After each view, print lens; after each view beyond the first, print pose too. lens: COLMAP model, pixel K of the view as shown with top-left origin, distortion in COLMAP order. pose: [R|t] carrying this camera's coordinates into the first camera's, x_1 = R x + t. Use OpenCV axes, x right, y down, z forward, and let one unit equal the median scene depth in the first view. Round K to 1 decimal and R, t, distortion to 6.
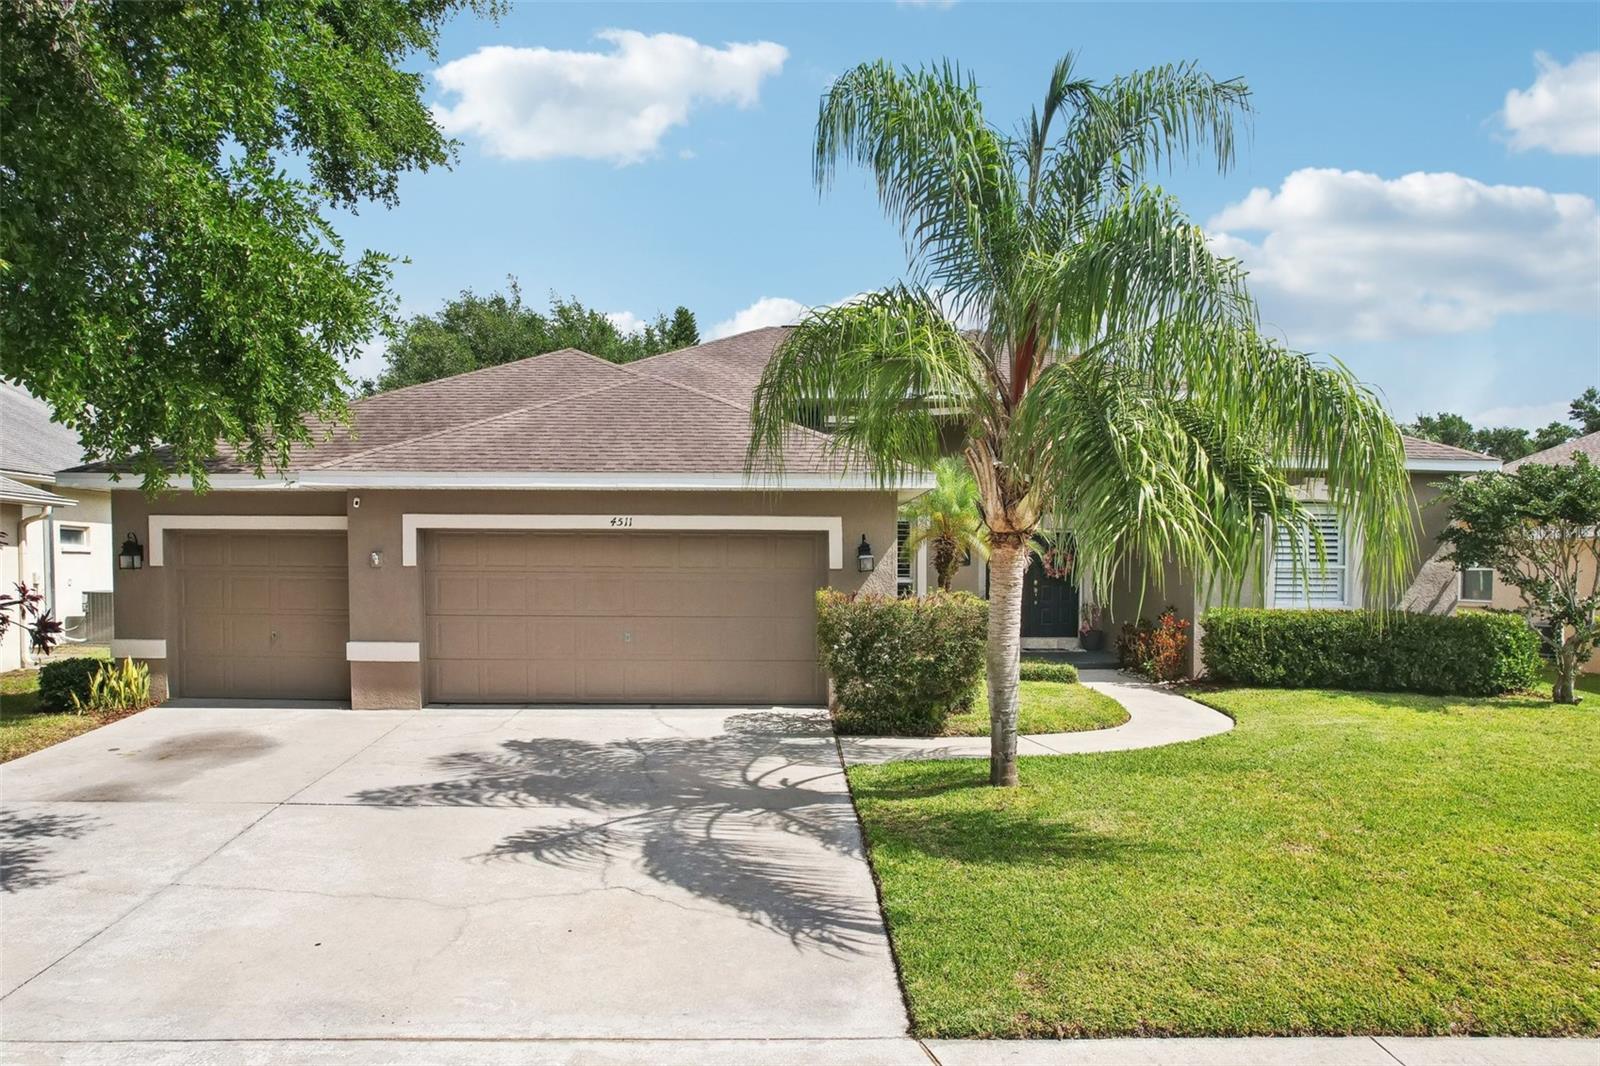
lens RADIAL K [[1081.5, 0, 805.5], [0, 1081.5, 564.3], [0, 0, 1]] dist [-0.074341, 0.070200]
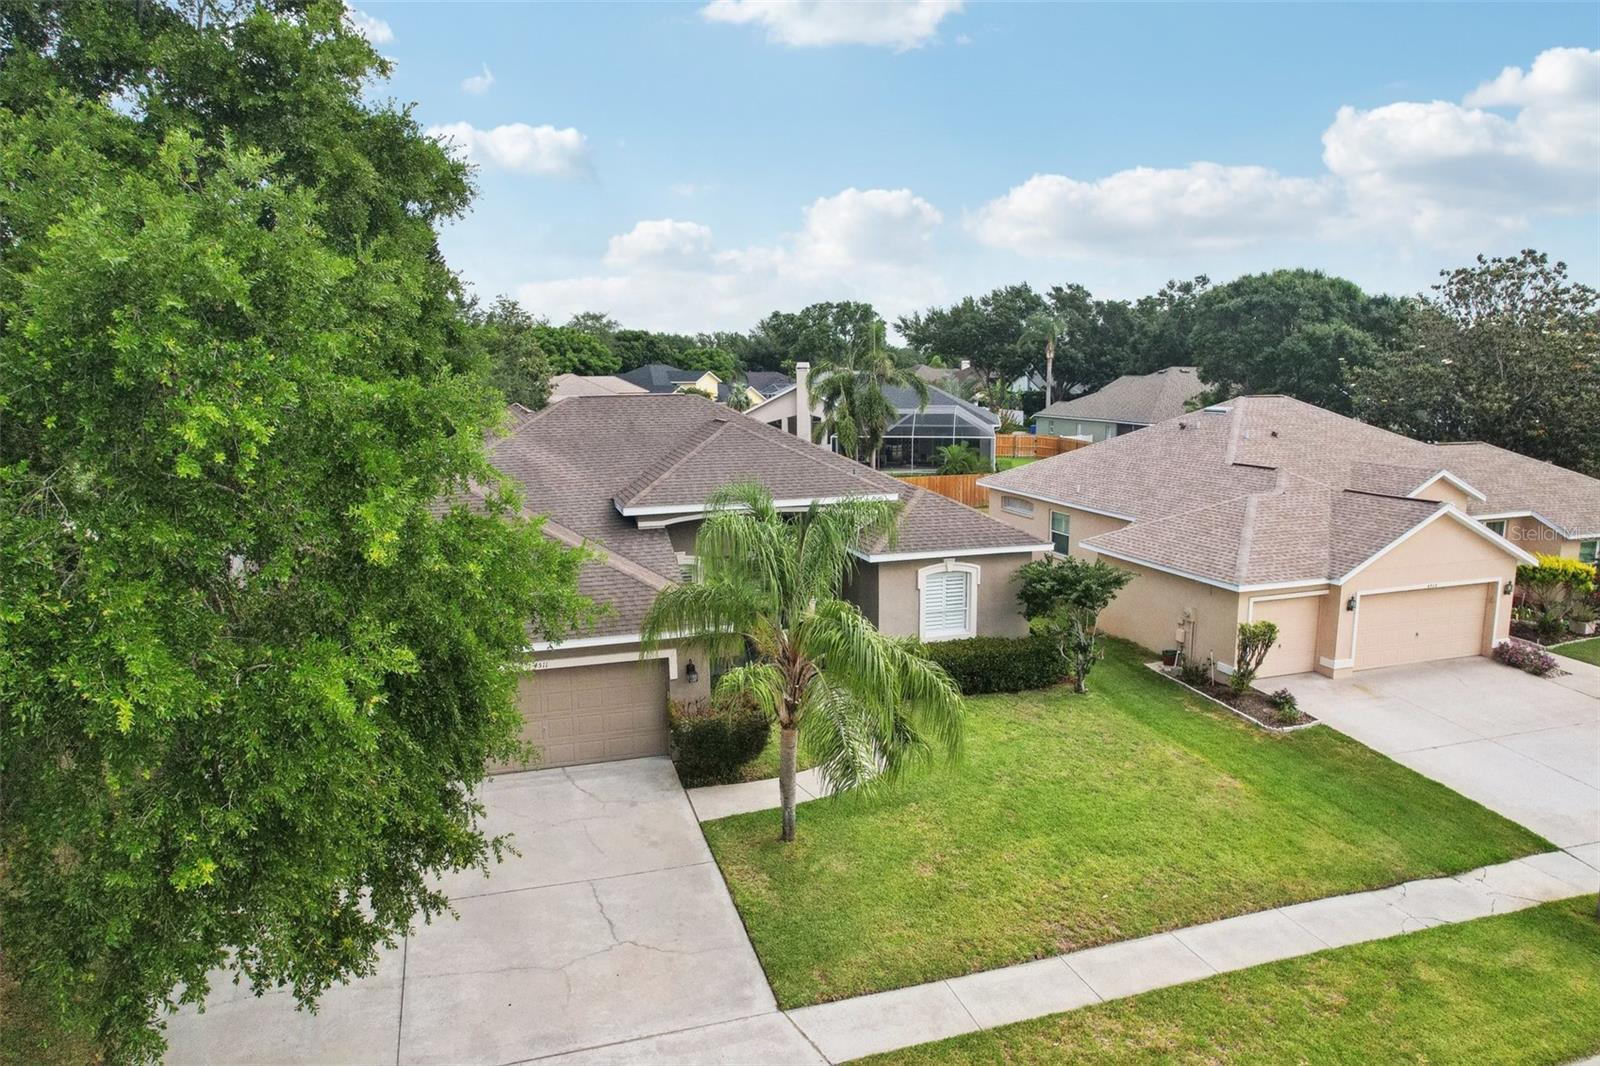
lens RADIAL K [[1021.5, 0, 800.0], [0, 1021.5, 533.0], [0, 0, 1]] dist [-0.072778, 0.057633]
pose [[0.962137, -0.055430, 0.266869, -0.271285], [0.009569, 0.985369, 0.170167, -0.685396], [-0.272397, -0.161170, 0.948590, -0.706624]]
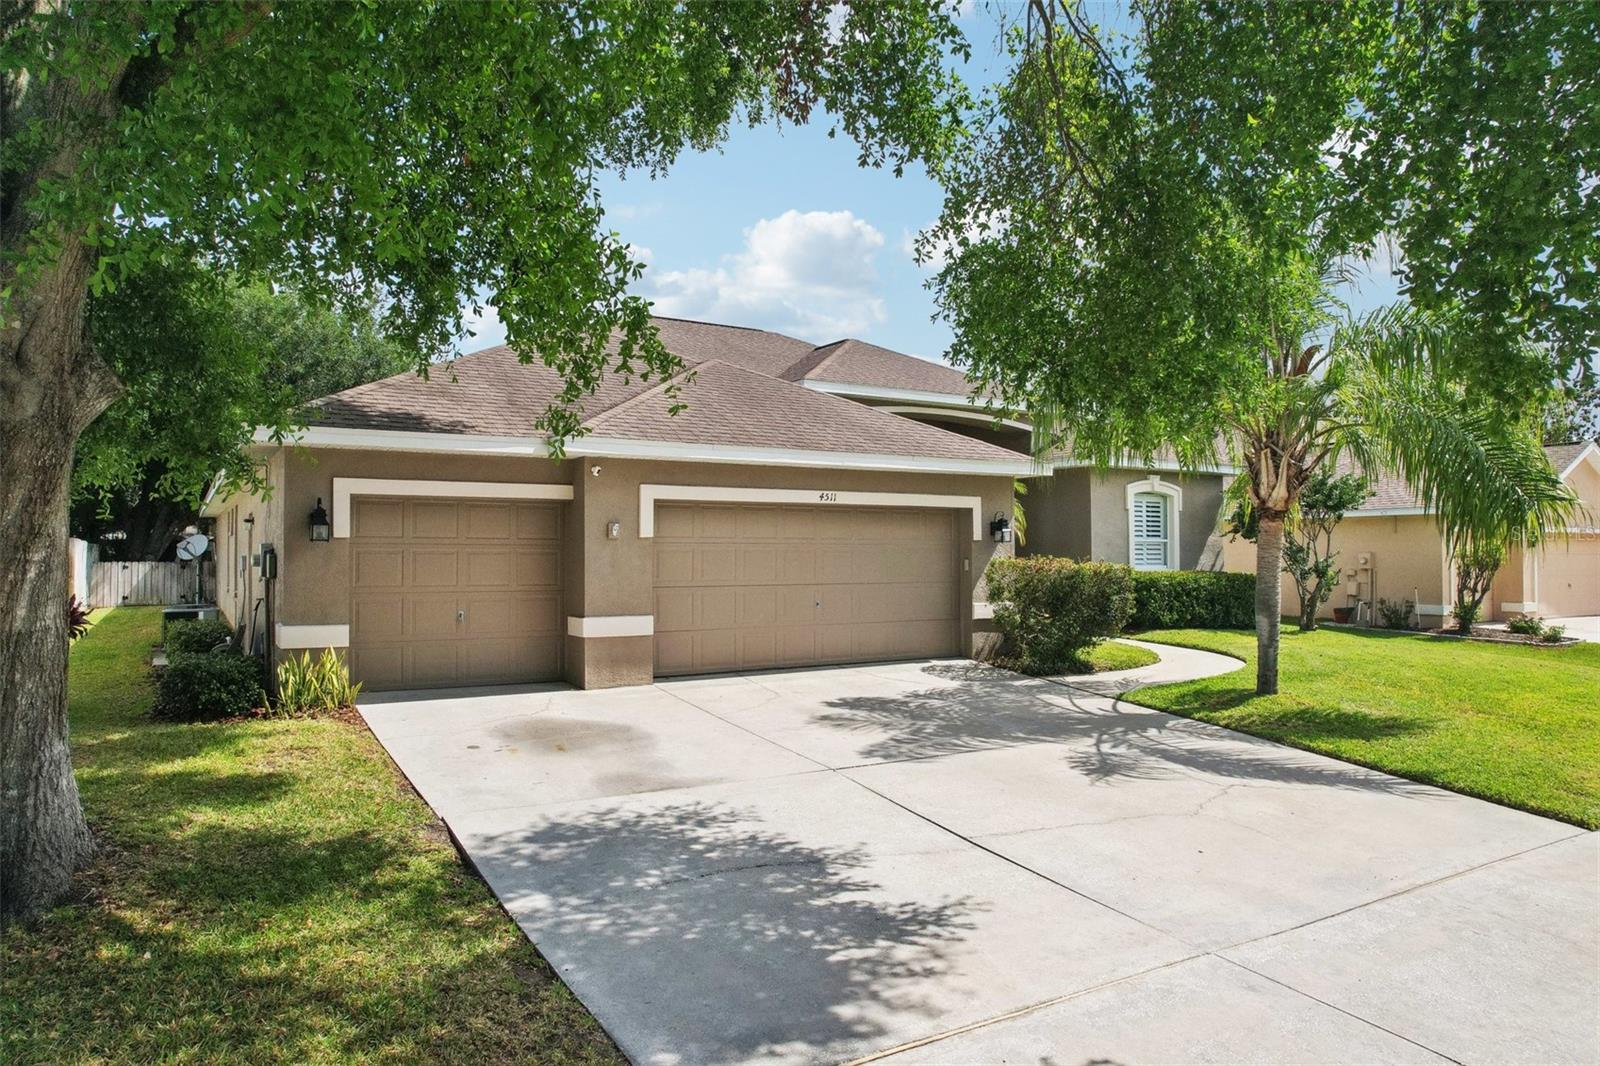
lens RADIAL K [[1021.5, 0, 800.0], [0, 1021.5, 533.0], [0, 0, 1]] dist [-0.072778, 0.057633]
pose [[0.871090, 0.003241, 0.491113, -0.987912], [0.002730, 0.999931, -0.011441, 0.011827], [-0.491116, 0.011307, 0.871021, 0.172767]]
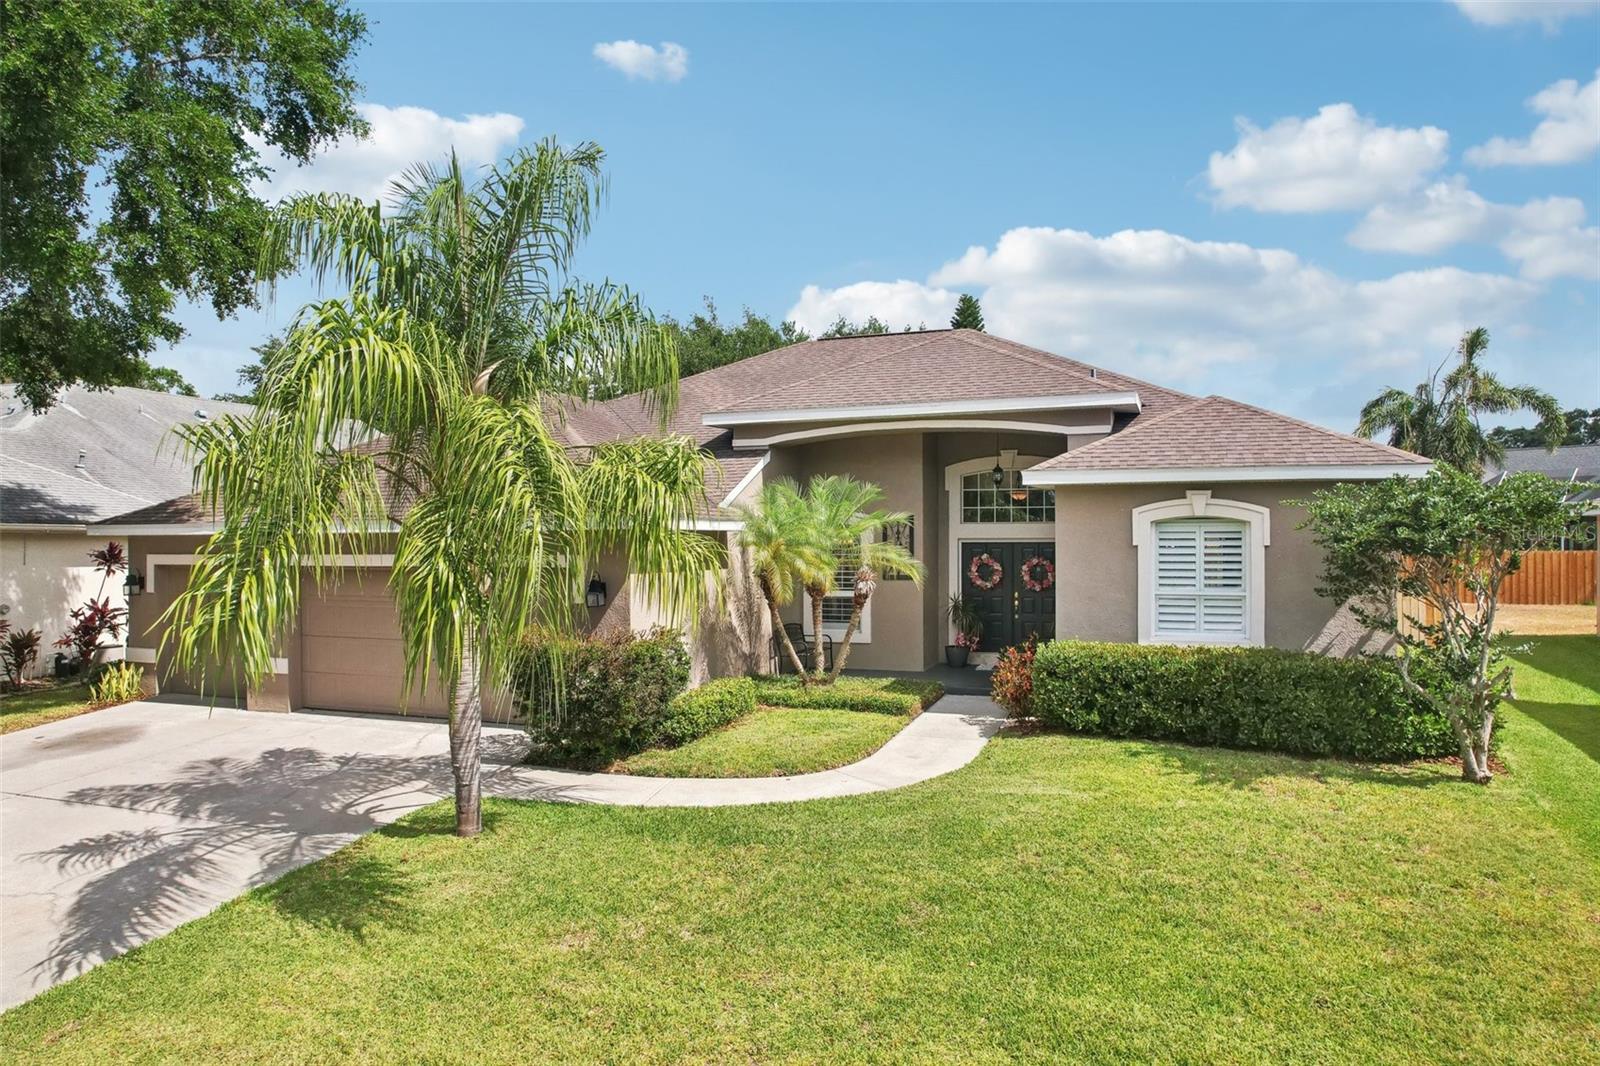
lens RADIAL K [[1032.4, 0, 800.8], [0, 1032.4, 598.9], [0, 0, 1]] dist [-0.070844, 0.068763]
pose [[0.922281, 0.012556, -0.386317, 0.888974], [0.011927, 0.998072, 0.060913, -0.084693], [0.386337, -0.060786, 0.920353, 0.222025]]
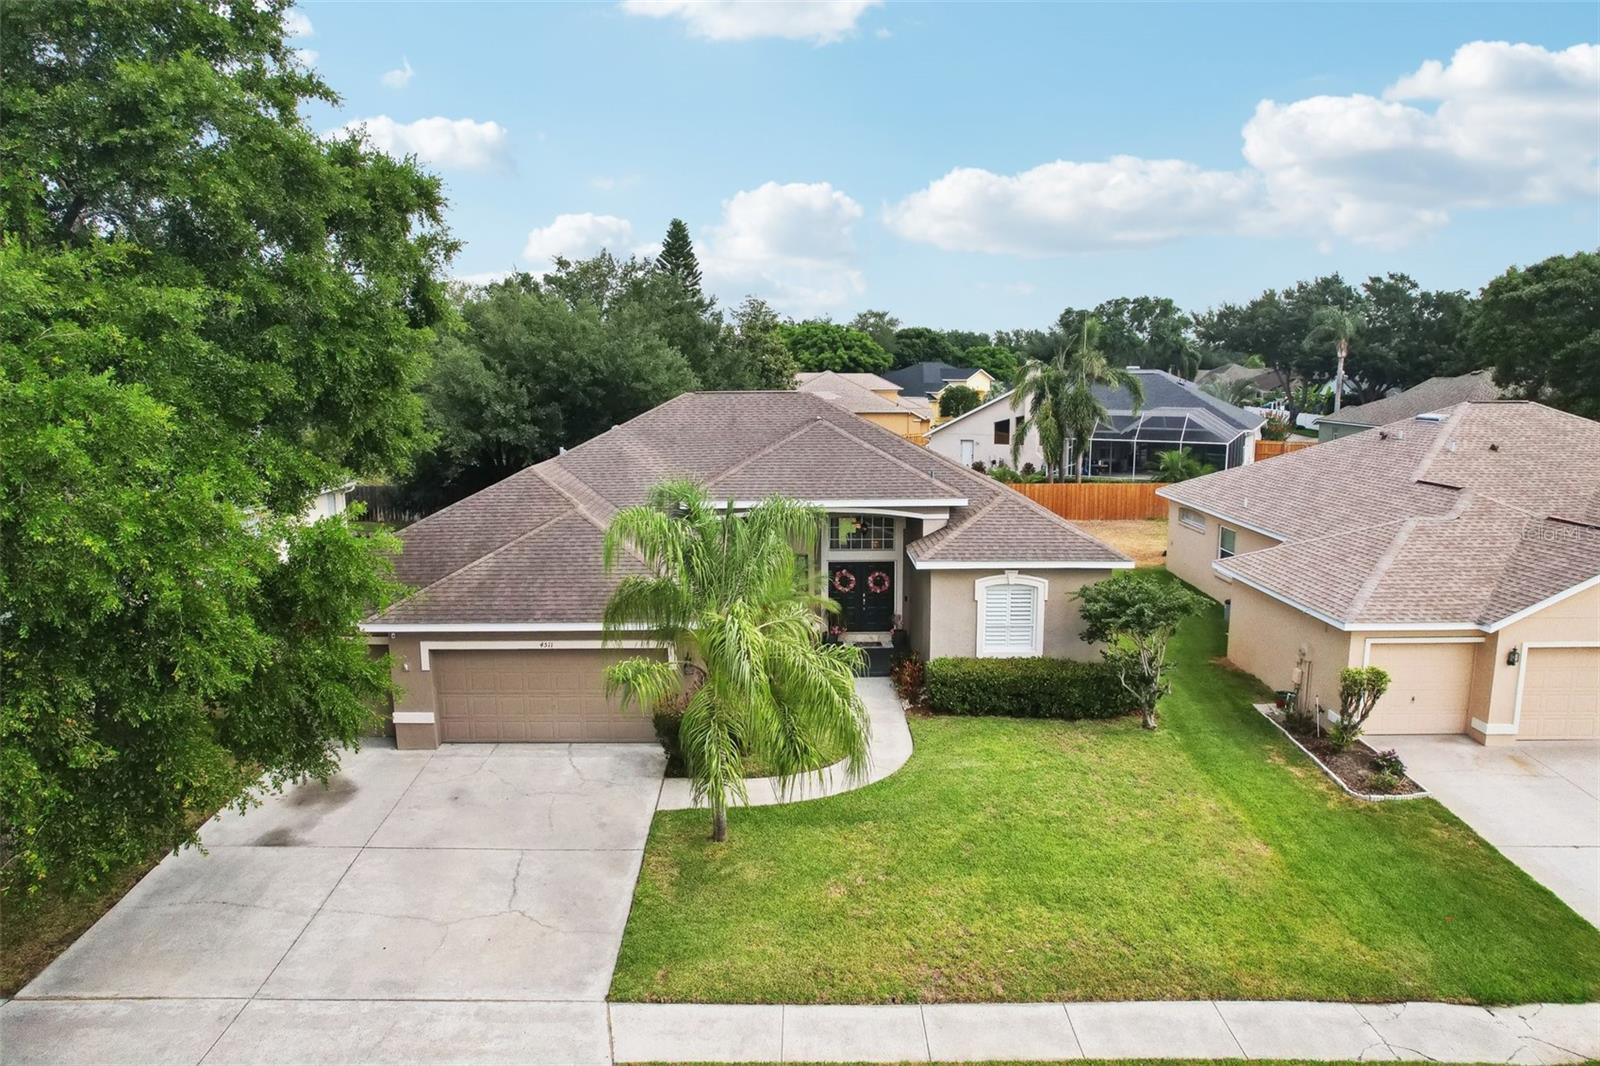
lens RADIAL K [[1021.5, 0, 800.0], [0, 1021.5, 533.0], [0, 0, 1]] dist [-0.072778, 0.057633]
pose [[0.999242, -0.004208, -0.038689, 0.414384], [0.010710, 0.985484, 0.169429, -0.679894], [0.037415, -0.169715, 0.984783, -0.754046]]
